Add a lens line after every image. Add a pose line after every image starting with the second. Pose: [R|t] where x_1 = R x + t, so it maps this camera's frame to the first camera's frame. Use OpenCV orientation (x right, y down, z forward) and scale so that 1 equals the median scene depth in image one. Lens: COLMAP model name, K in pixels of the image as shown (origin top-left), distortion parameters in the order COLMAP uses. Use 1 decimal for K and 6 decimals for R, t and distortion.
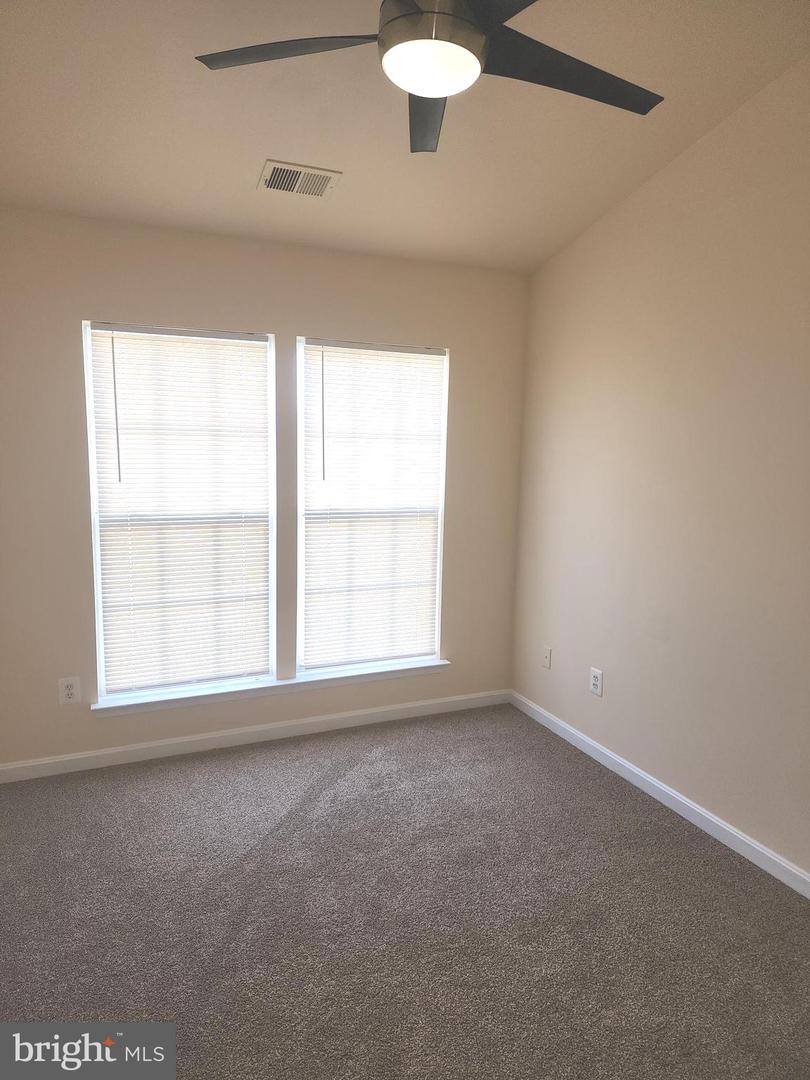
lens RADIAL K [[707.0, 0, 405.0], [0, 707.0, 540.0], [0, 0, 1]] dist [0.040980, -0.091354]
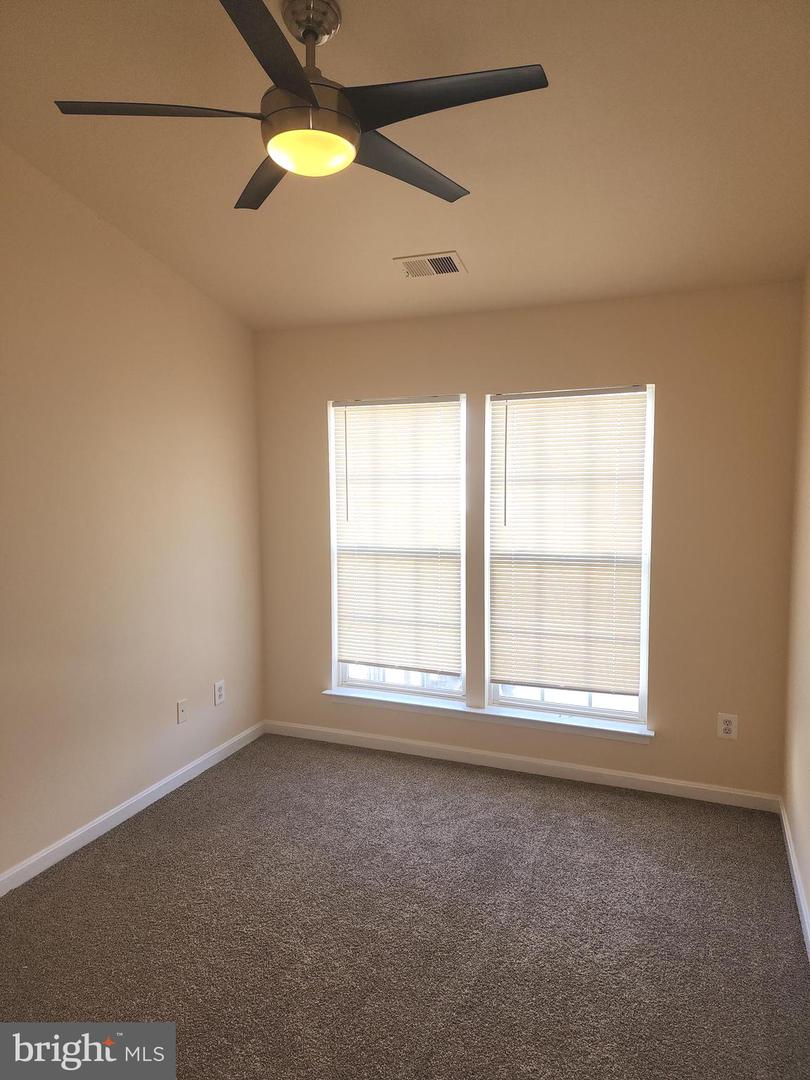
lens RADIAL K [[656.4, 0, 407.3], [0, 656.4, 508.2], [0, 0, 1]] dist [0.020857, -0.000273]
pose [[0.700975, 0.004443, -0.713172, 0.483147], [-0.082990, 0.993695, -0.075380, -0.019815], [0.708341, 0.112026, 0.696924, 0.213077]]
